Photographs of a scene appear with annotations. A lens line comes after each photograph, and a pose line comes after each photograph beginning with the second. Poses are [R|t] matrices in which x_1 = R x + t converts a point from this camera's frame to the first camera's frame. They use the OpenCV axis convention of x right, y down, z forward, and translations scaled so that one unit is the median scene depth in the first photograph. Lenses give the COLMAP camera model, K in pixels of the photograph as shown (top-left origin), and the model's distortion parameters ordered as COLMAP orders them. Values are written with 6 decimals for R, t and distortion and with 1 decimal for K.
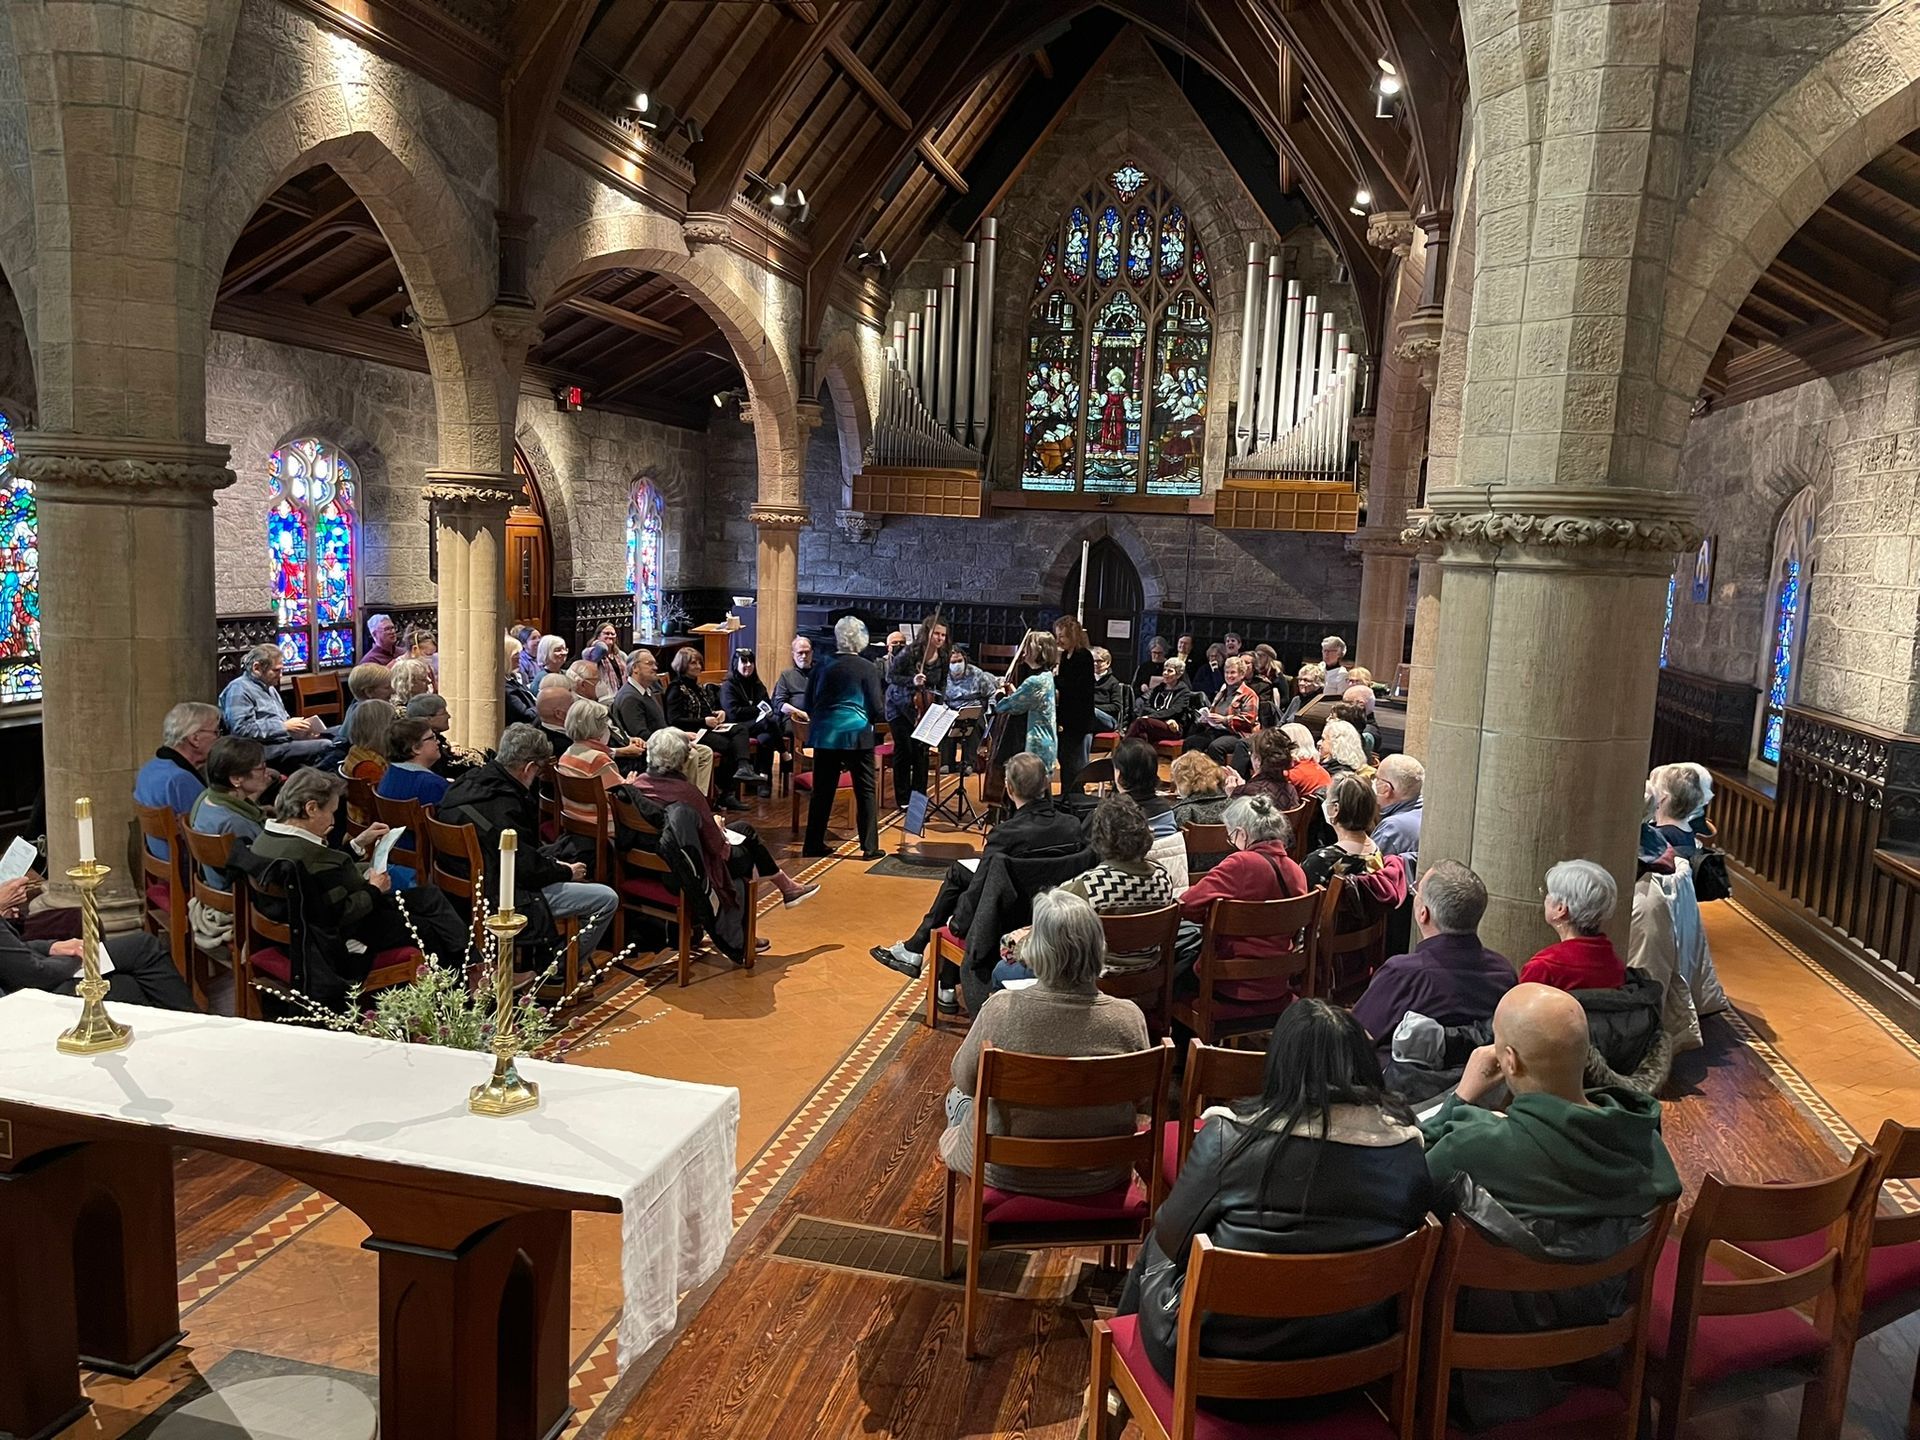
lens RADIAL K [[1442.0, 0, 972.5], [0, 1442.0, 726.9], [0, 0, 1]] dist [0.072675, -0.095265]
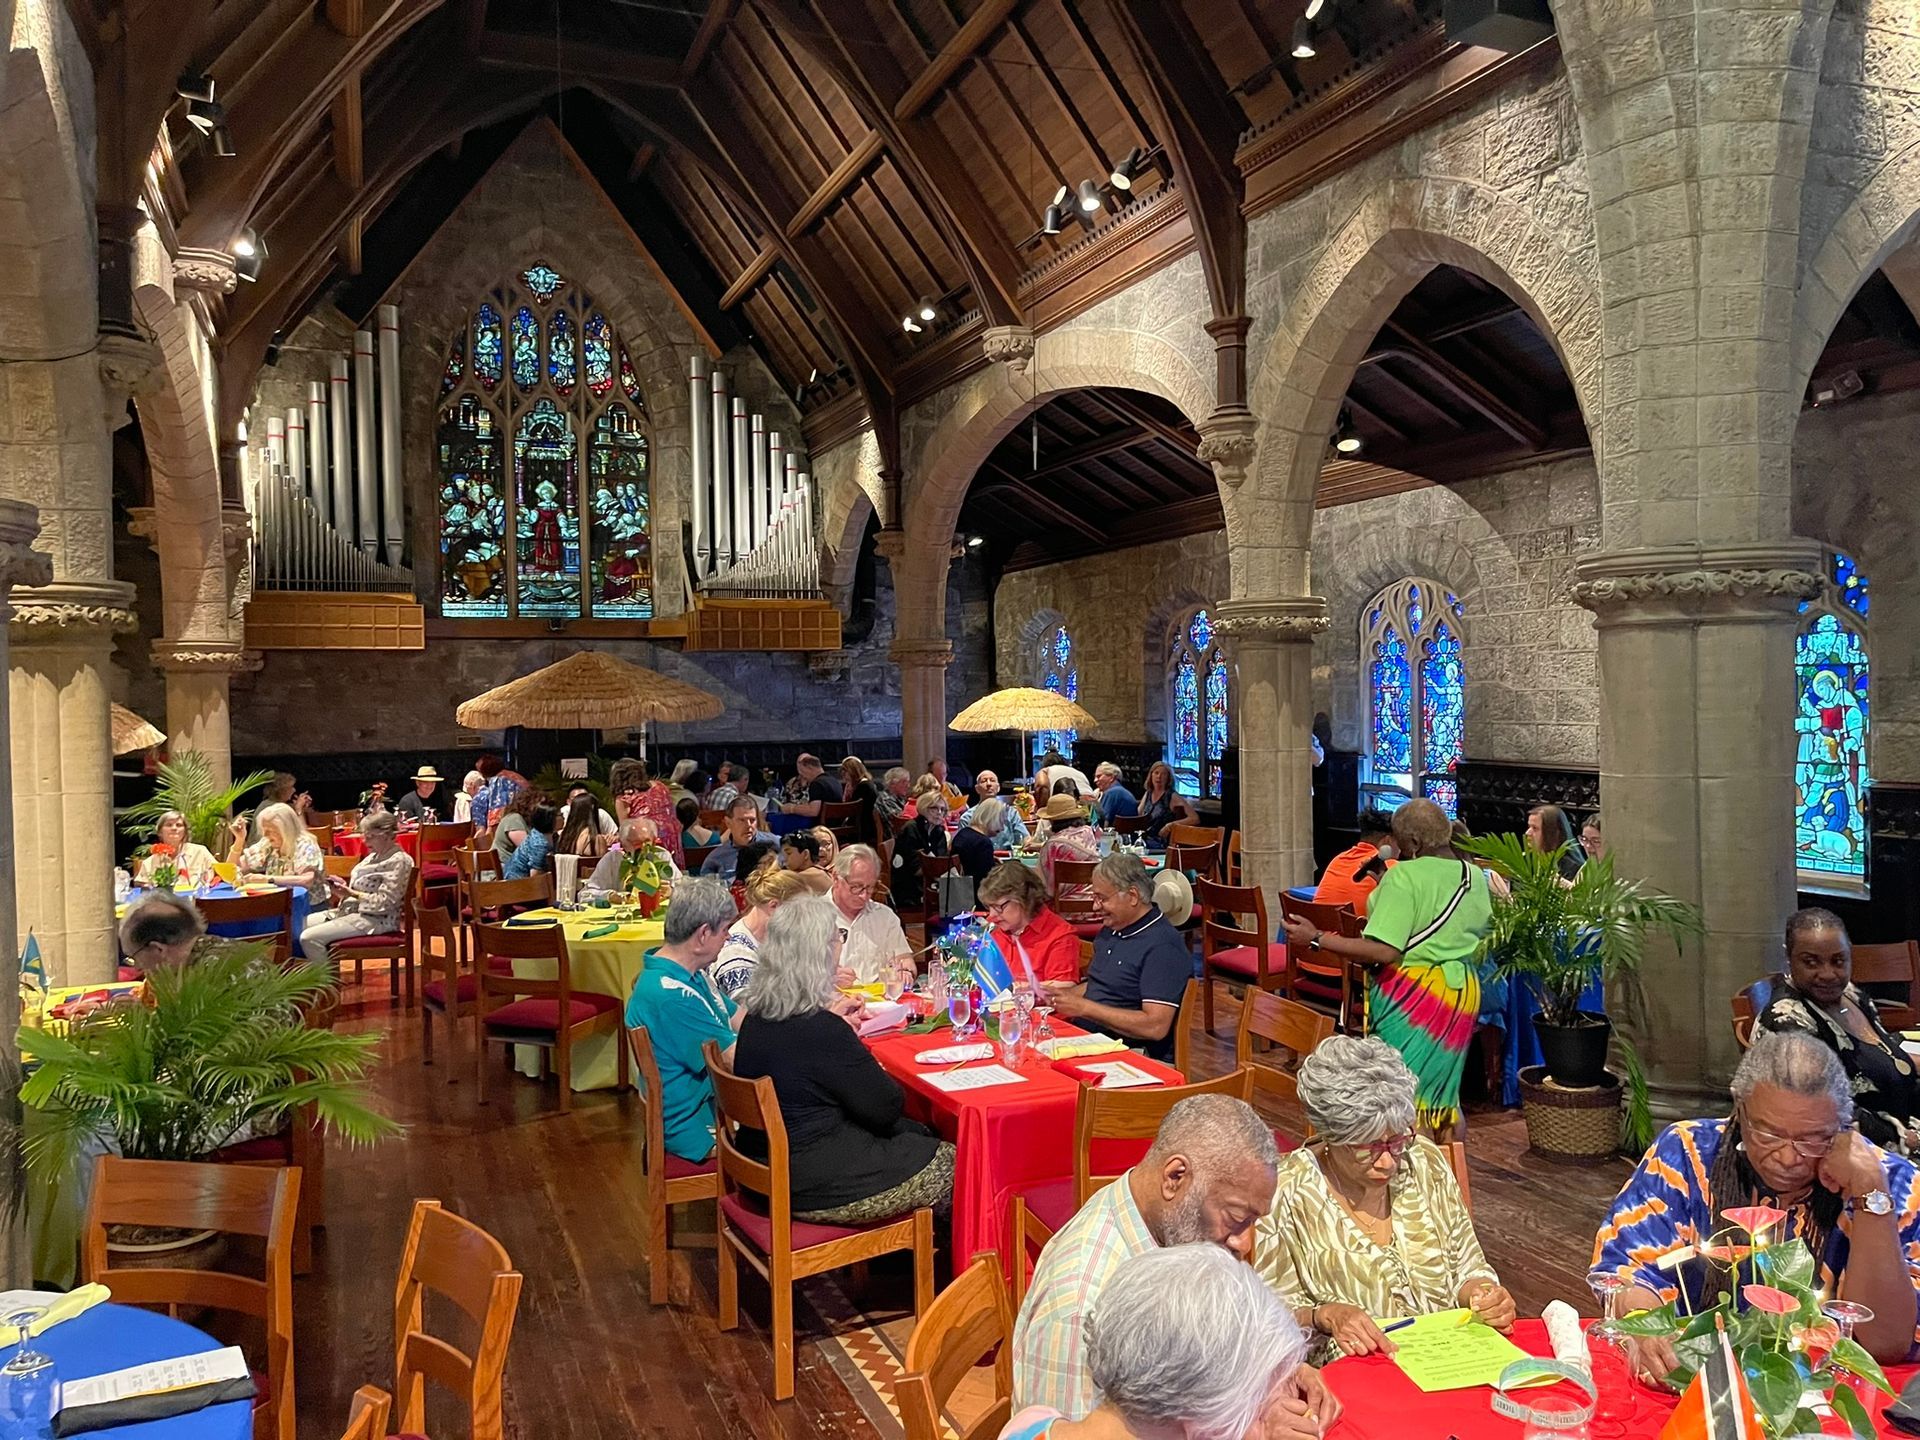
lens RADIAL K [[1442.0, 0, 964.1], [0, 1442.0, 725.4], [0, 0, 1]] dist [0.072675, -0.095265]
pose [[0.824160, -0.070019, 0.562013, -0.251487], [0.124391, 0.990477, -0.059013, -0.014432], [-0.552528, 0.118546, 0.825021, 0.158249]]
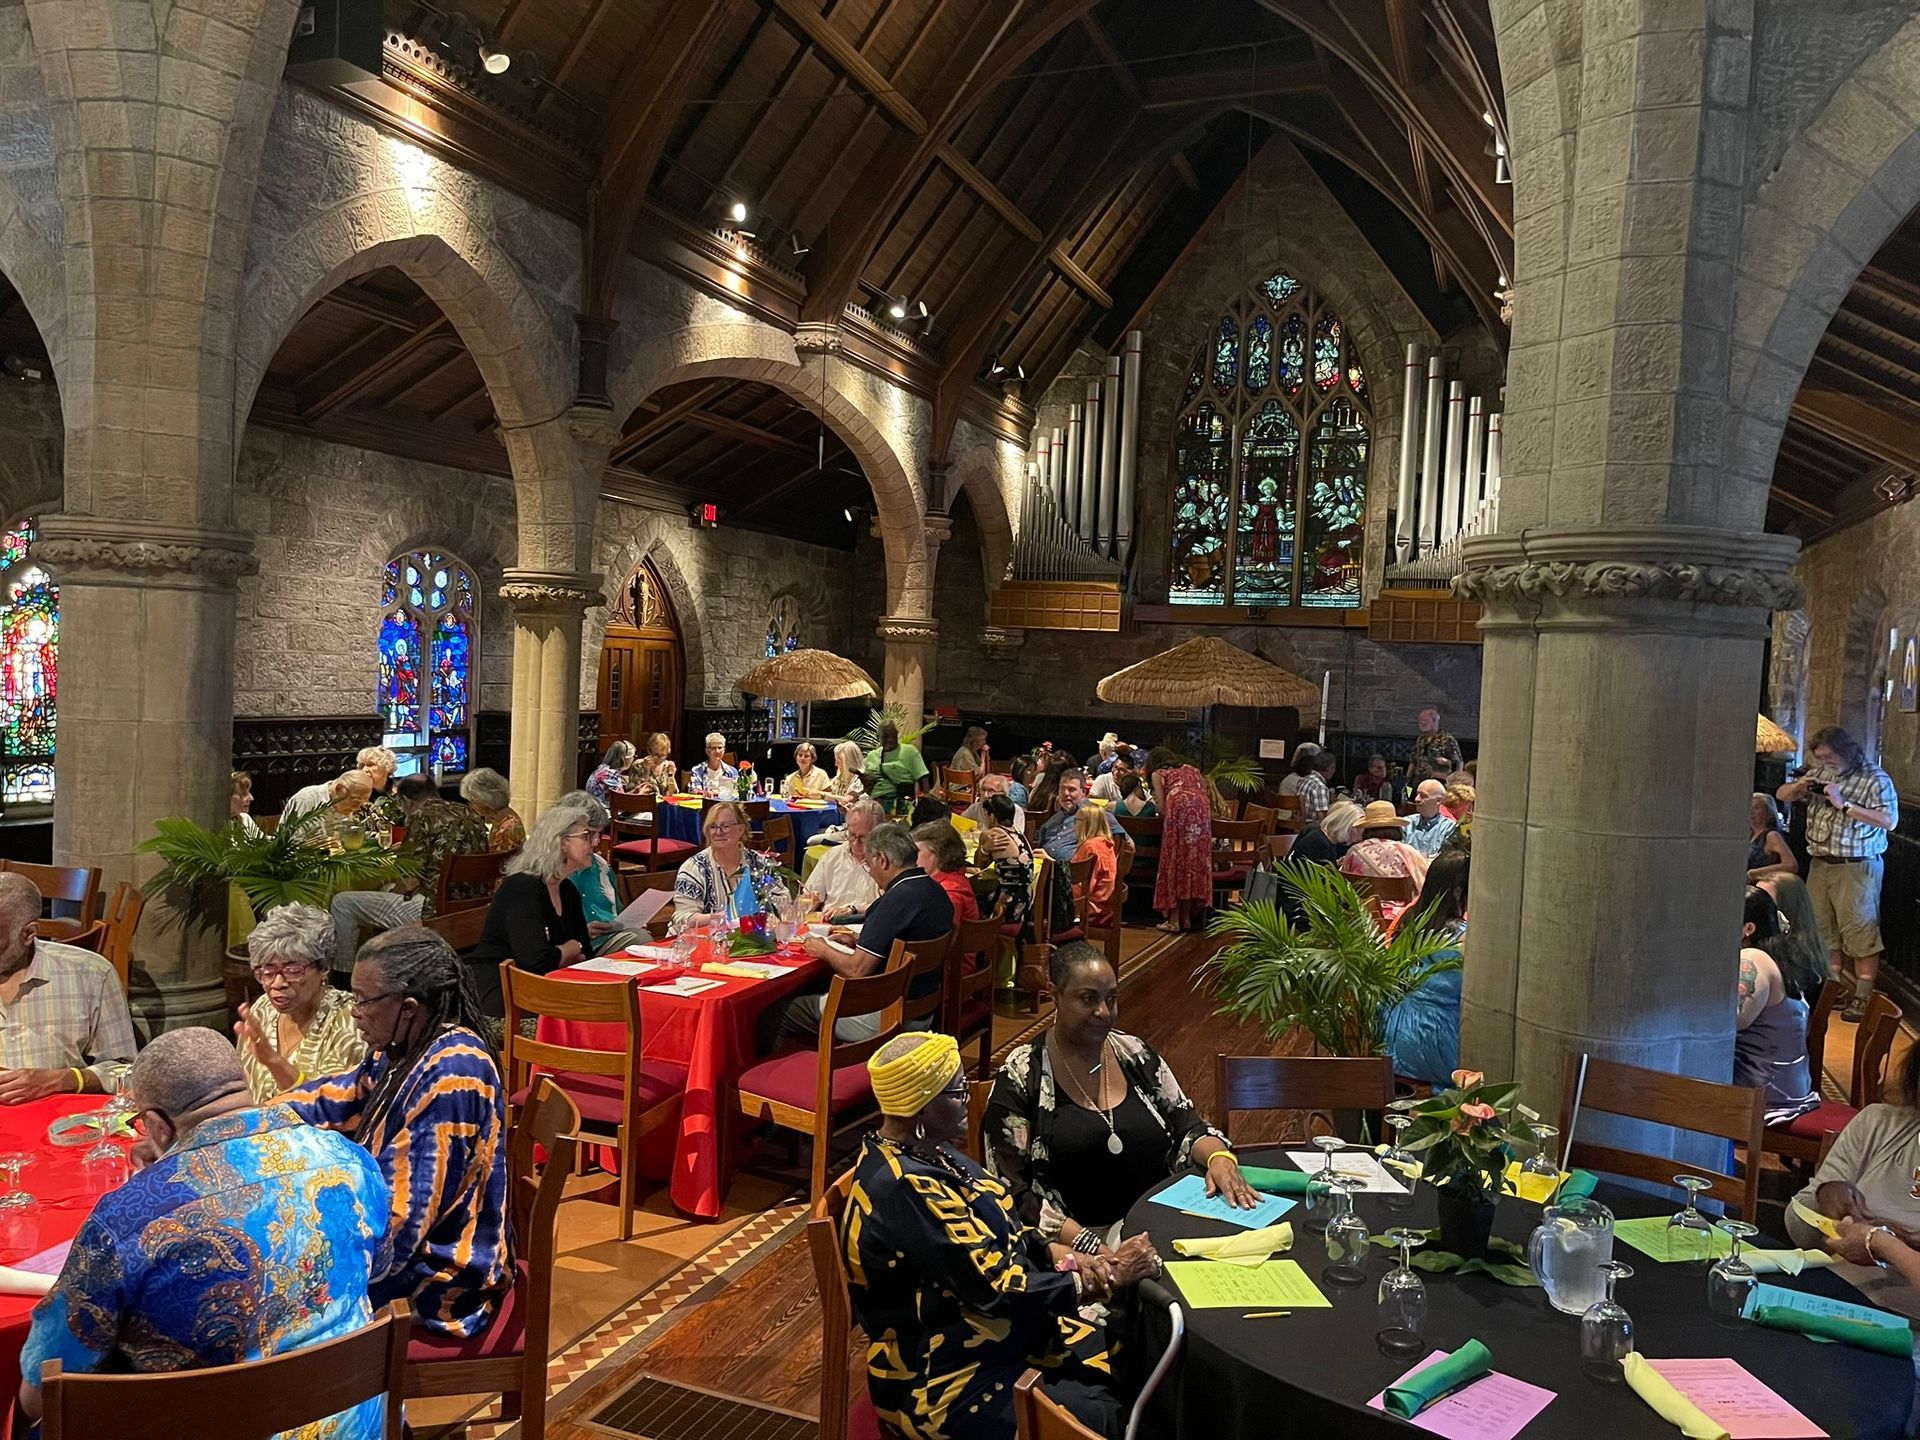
lens RADIAL K [[1442.0, 0, 964.9], [0, 1442.0, 731.4], [0, 0, 1]] dist [0.072675, -0.095265]
pose [[0.988119, 0.005453, -0.153595, 0.060480], [-0.019377, 0.995816, -0.089302, 0.011128], [0.152465, 0.091217, 0.984090, 0.049276]]
